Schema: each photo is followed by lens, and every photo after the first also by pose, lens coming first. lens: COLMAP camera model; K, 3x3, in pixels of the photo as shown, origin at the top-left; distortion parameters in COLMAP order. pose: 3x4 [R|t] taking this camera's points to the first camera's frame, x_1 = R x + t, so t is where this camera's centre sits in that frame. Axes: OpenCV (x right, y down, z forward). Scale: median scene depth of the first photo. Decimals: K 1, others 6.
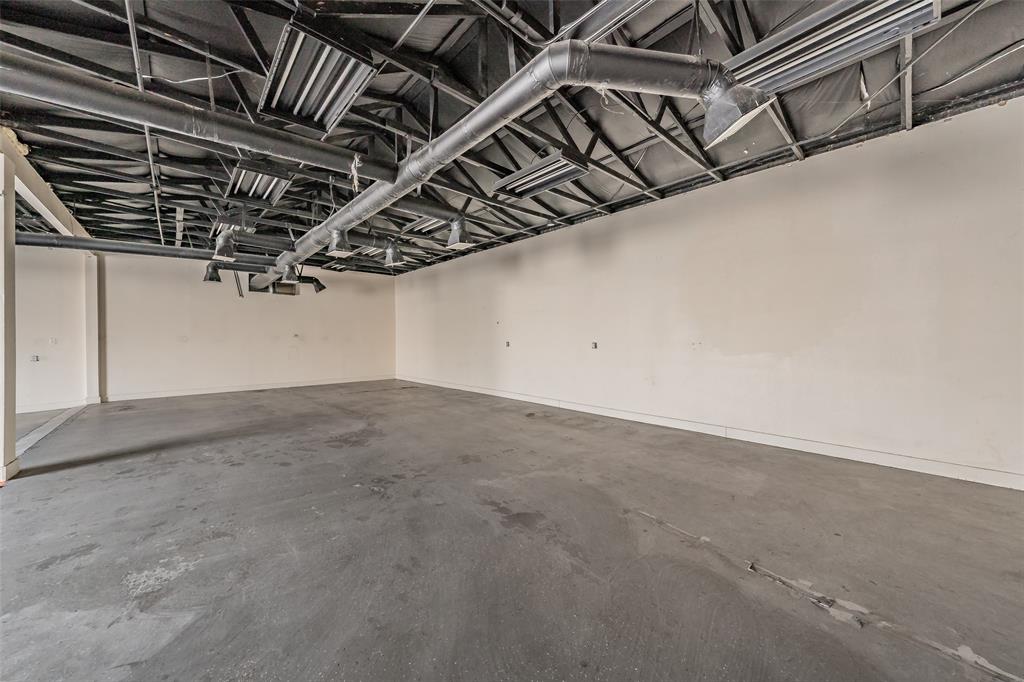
lens RADIAL K [[372.7, 0, 512.0], [0, 372.7, 341.0], [0, 0, 1]] dist [0.000093, 0.000003]
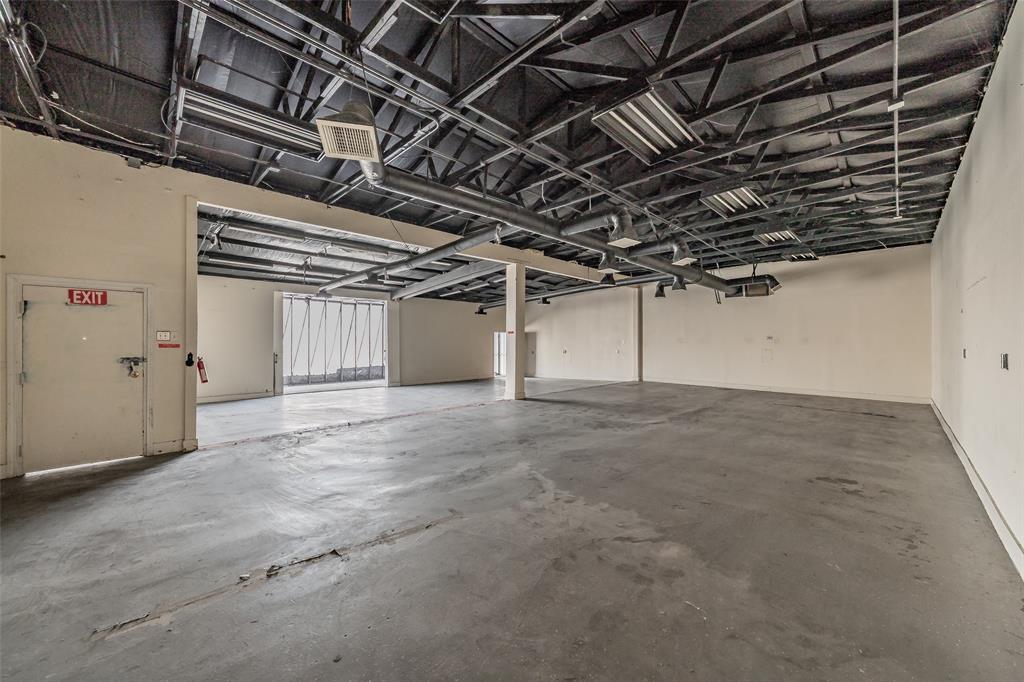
lens RADIAL K [[372.7, 0, 512.0], [0, 372.7, 341.0], [0, 0, 1]] dist [0.000093, 0.000003]
pose [[0.038086, 0.004387, -0.999265, 1.025191], [-0.001746, 0.999989, 0.004324, -0.021382], [0.999273, 0.001580, 0.038093, 0.836394]]
